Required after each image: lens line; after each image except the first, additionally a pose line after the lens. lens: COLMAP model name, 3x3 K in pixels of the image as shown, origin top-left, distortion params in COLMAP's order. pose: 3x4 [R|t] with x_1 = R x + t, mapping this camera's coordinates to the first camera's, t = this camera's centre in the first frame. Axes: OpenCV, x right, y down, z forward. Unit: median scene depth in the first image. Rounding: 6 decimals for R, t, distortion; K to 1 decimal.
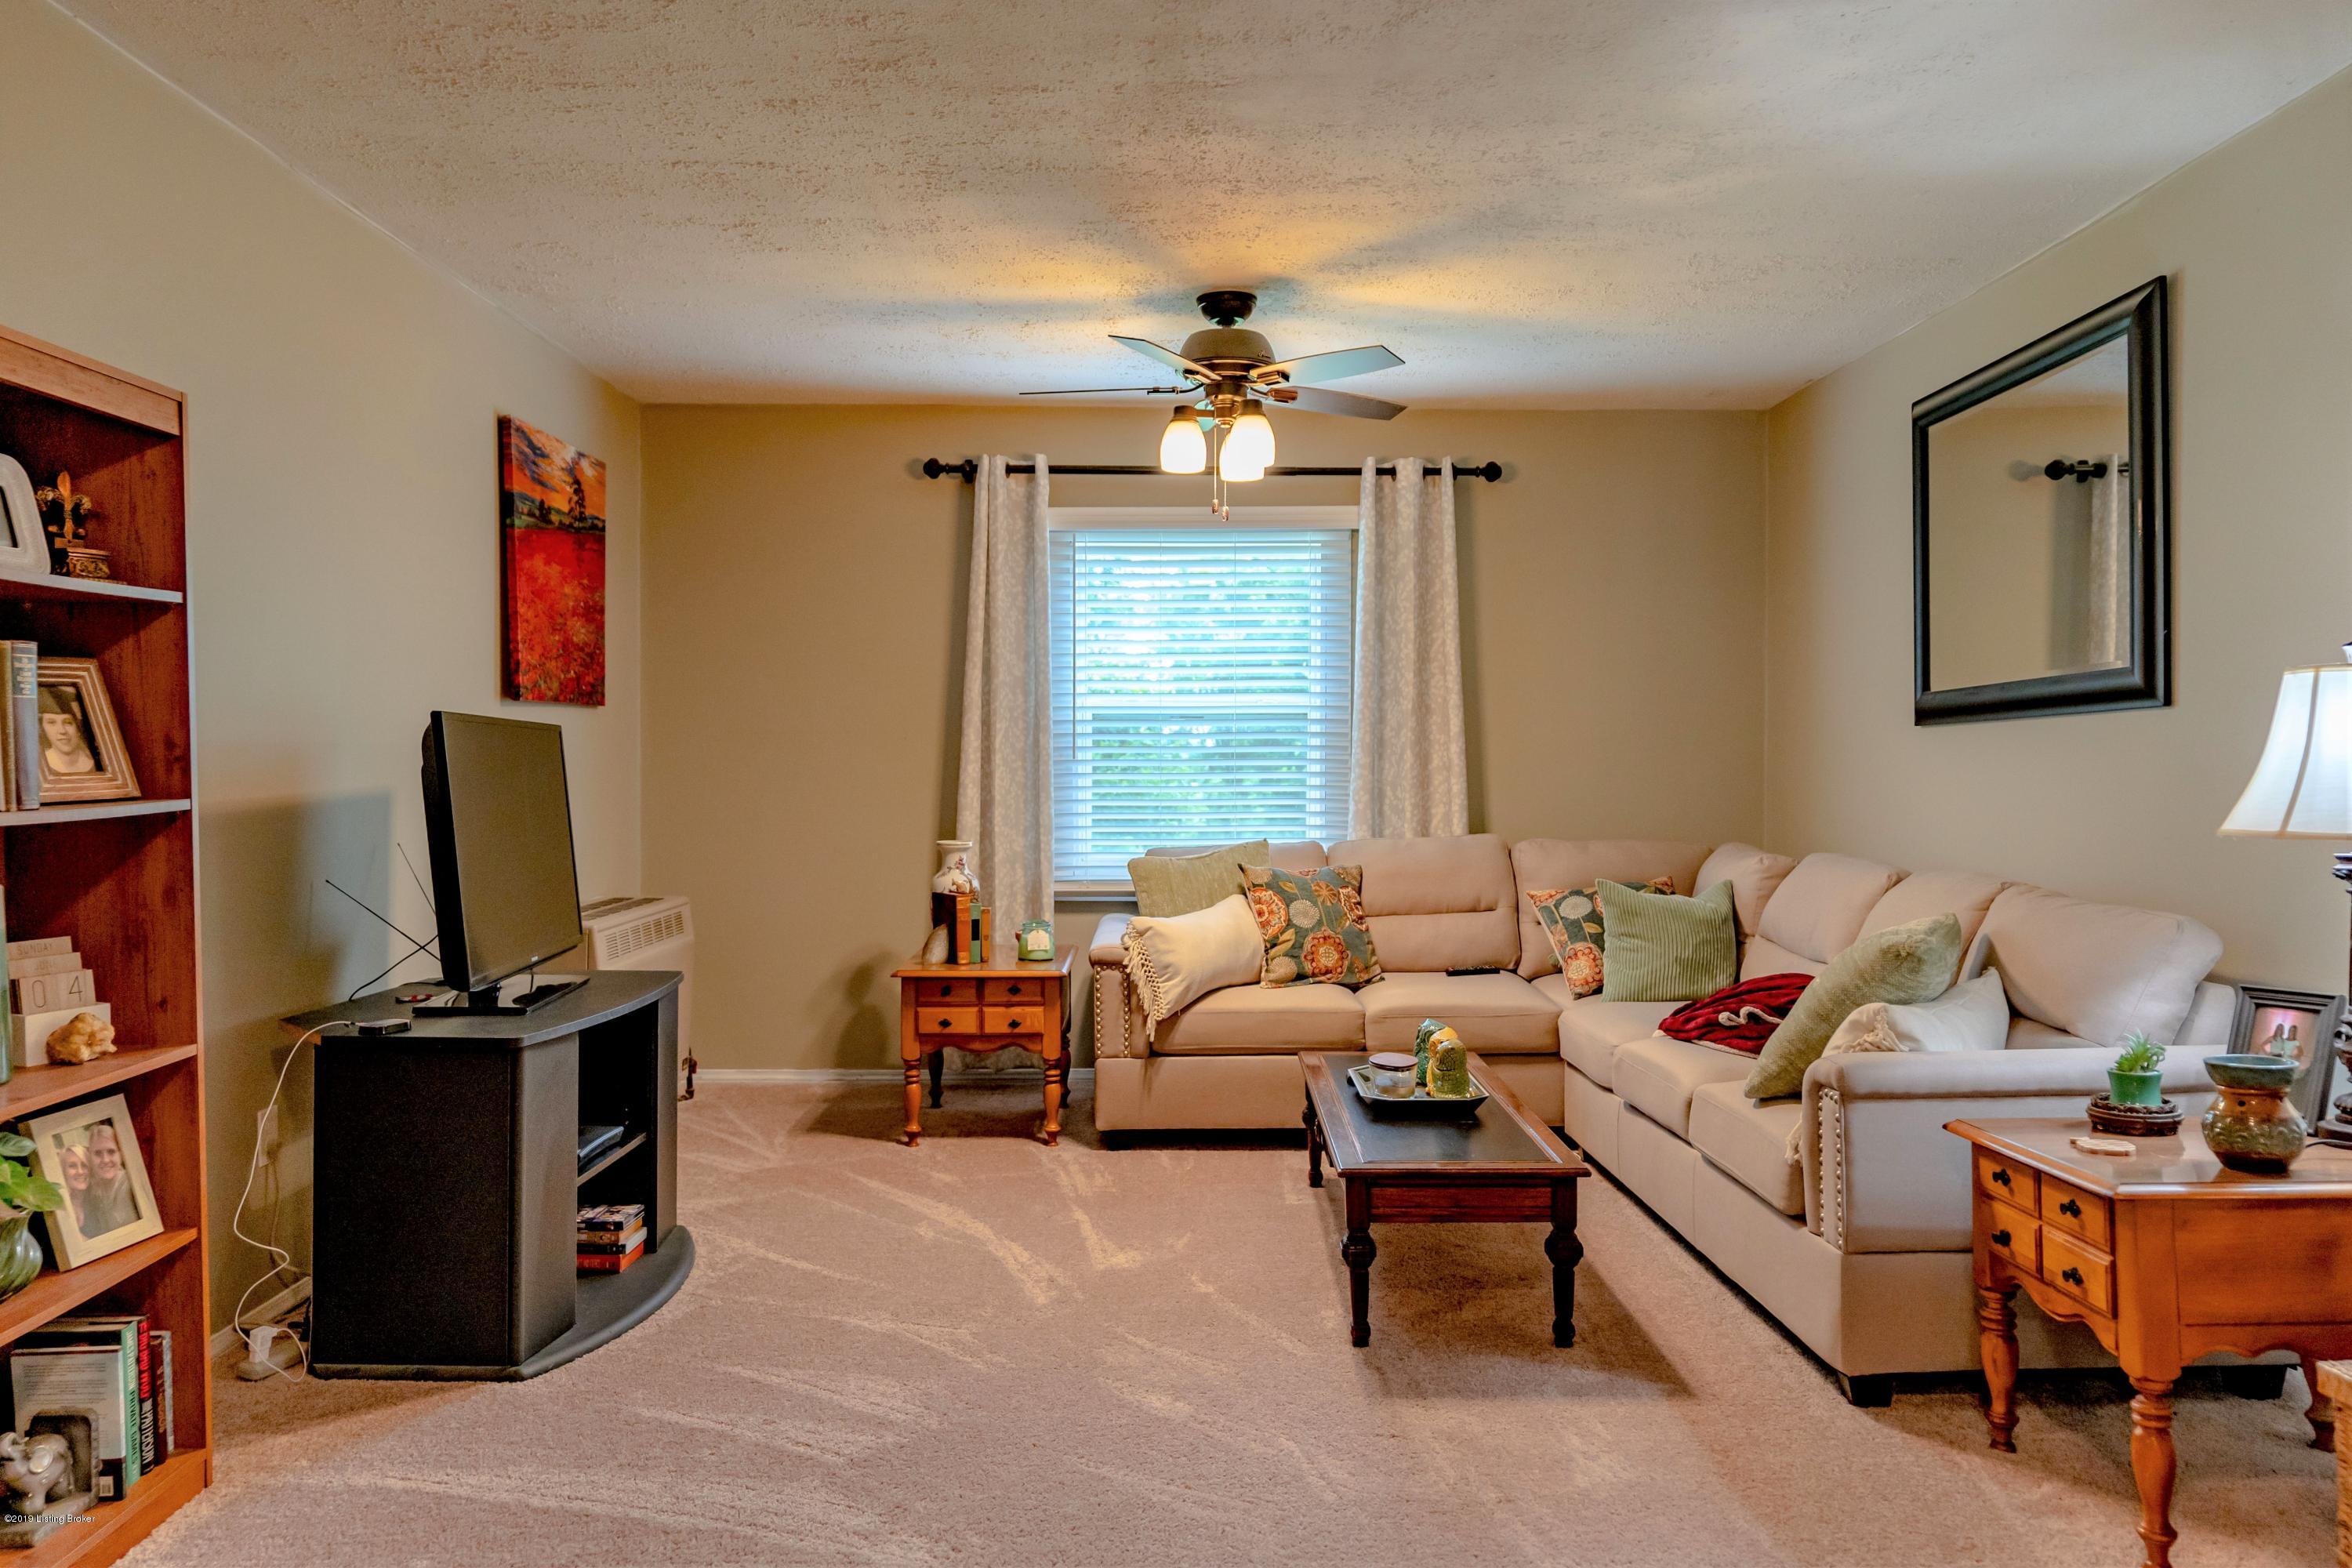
lens RADIAL K [[1644.4, 0, 1180.8], [0, 1644.4, 783.4], [0, 0, 1]] dist [0.002226, 0.007410]
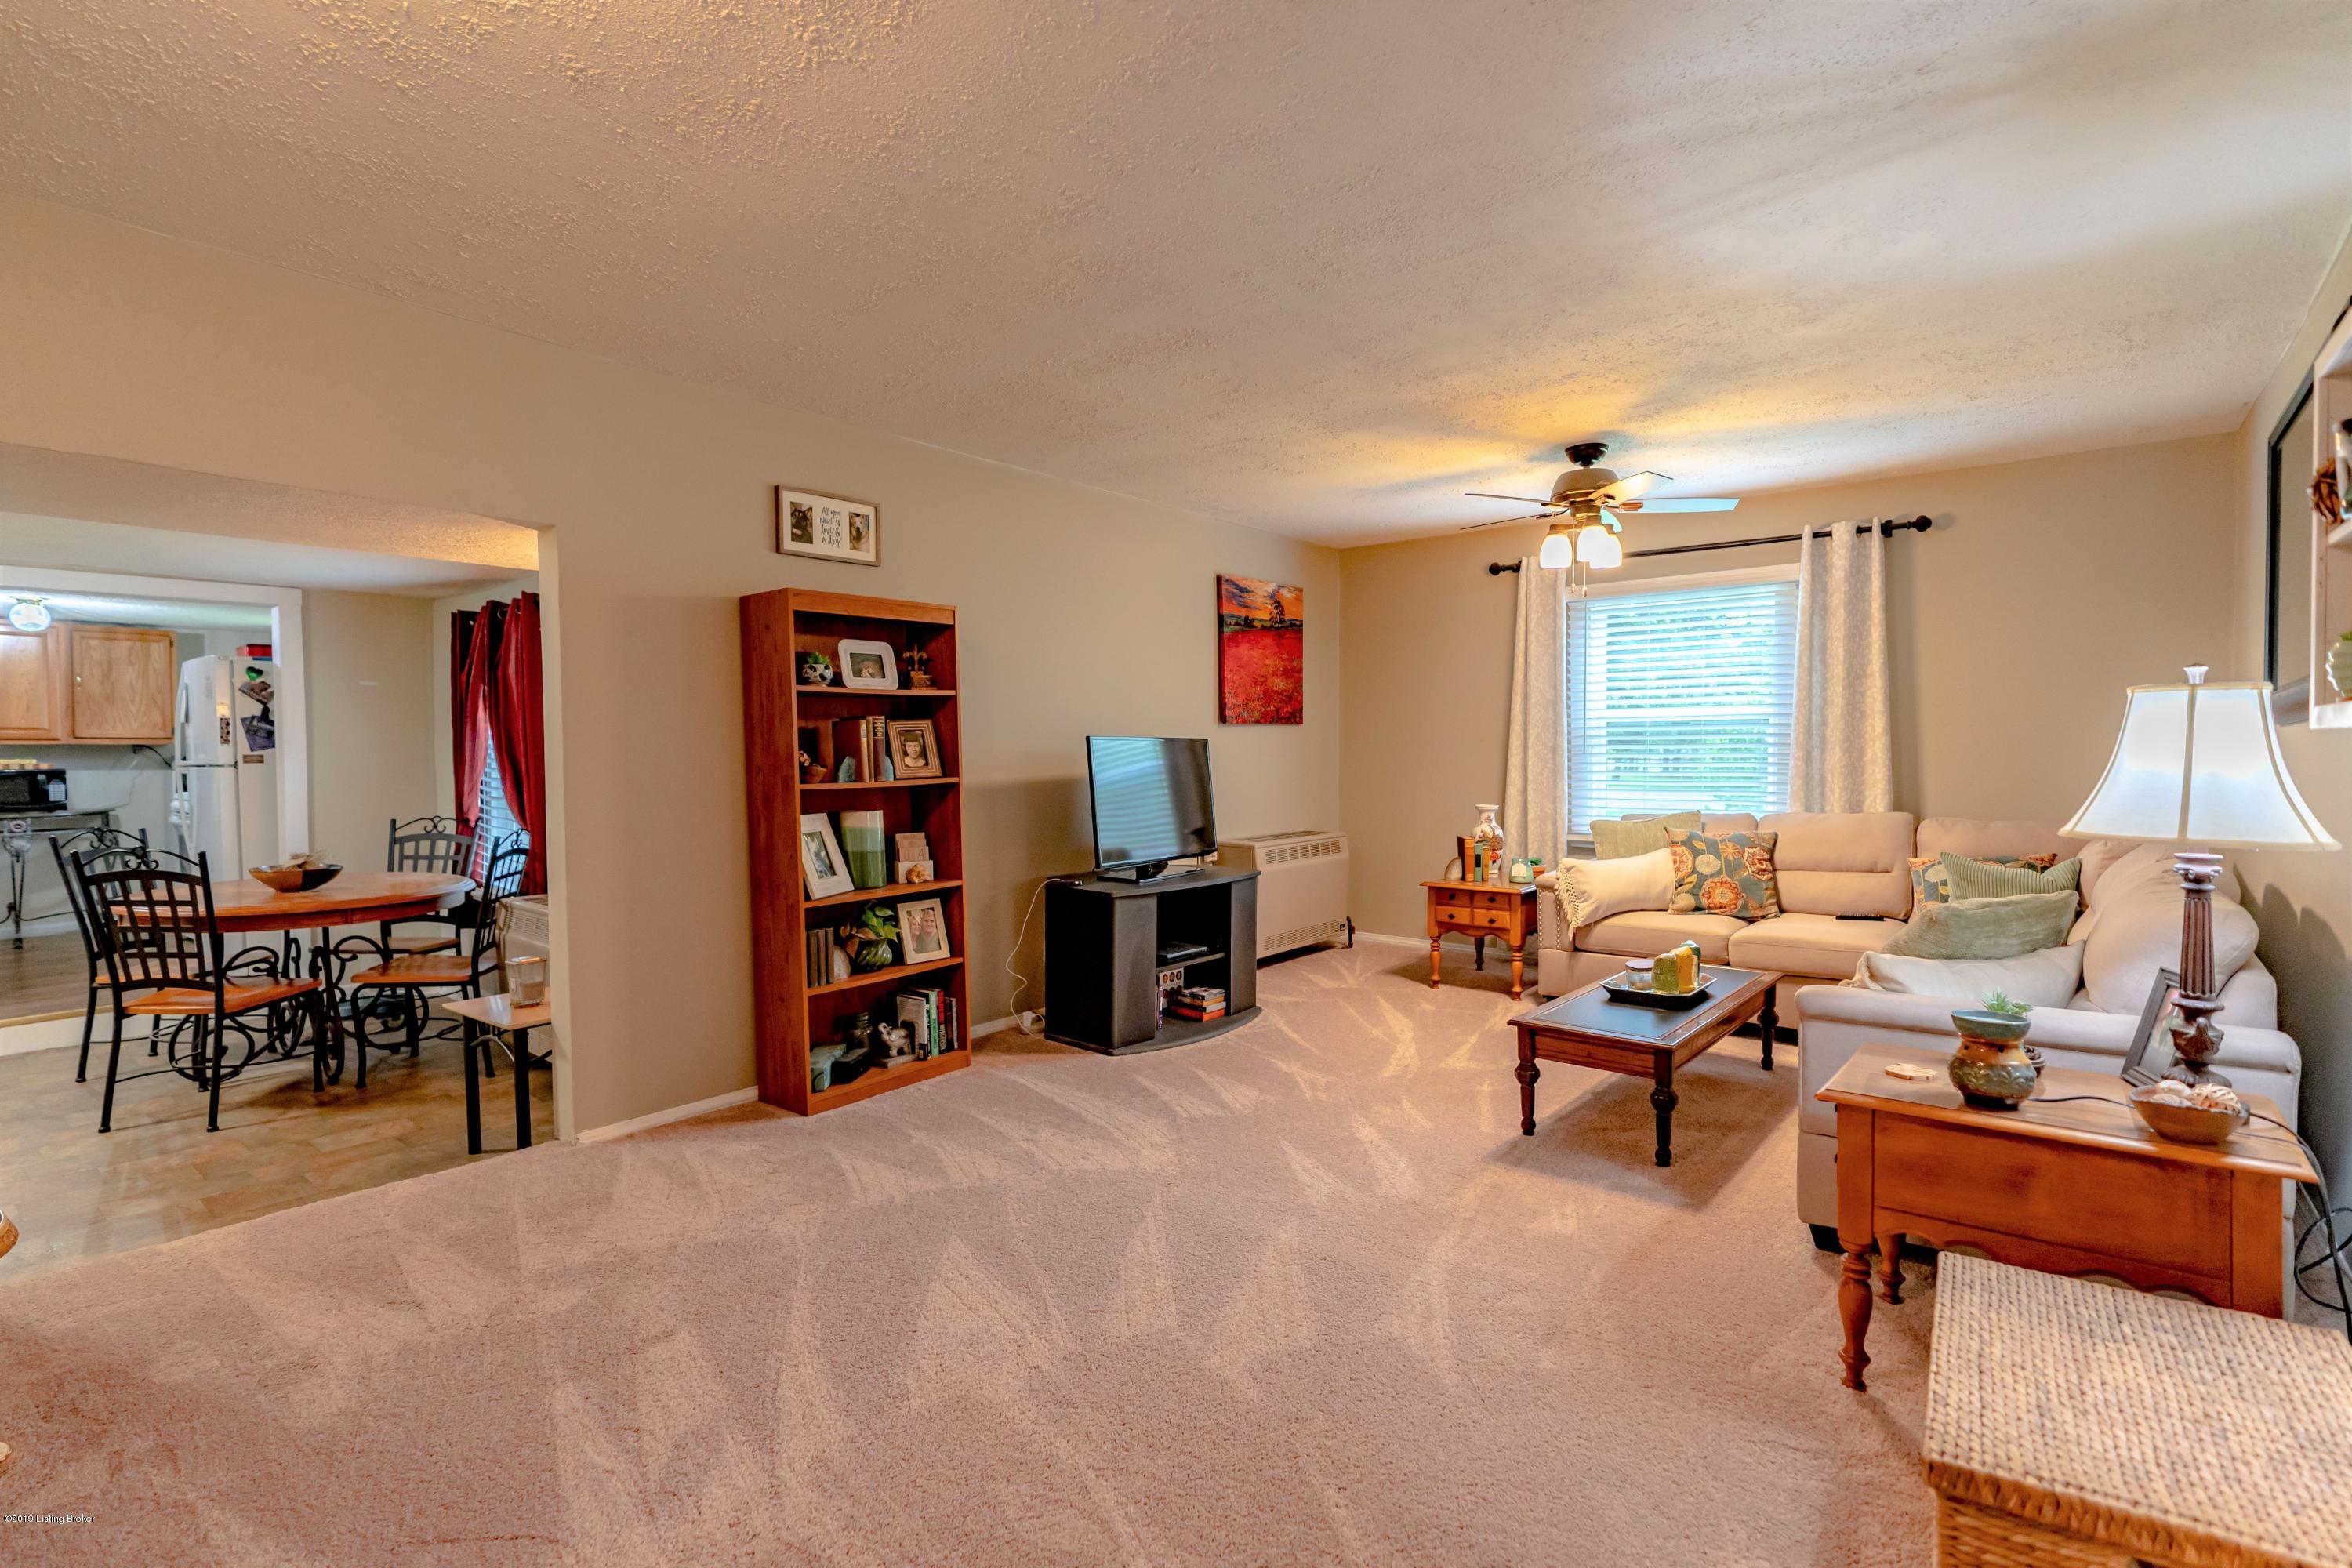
lens RADIAL K [[1091.1, 0, 1177.2], [0, 1091.1, 784.1], [0, 0, 1]] dist [-0.005786, -0.000451]
pose [[0.767590, 0.018360, -0.640678, 0.398527], [-0.003951, 0.999706, 0.023915, -0.011941], [0.640929, -0.015826, 0.767437, -0.003523]]
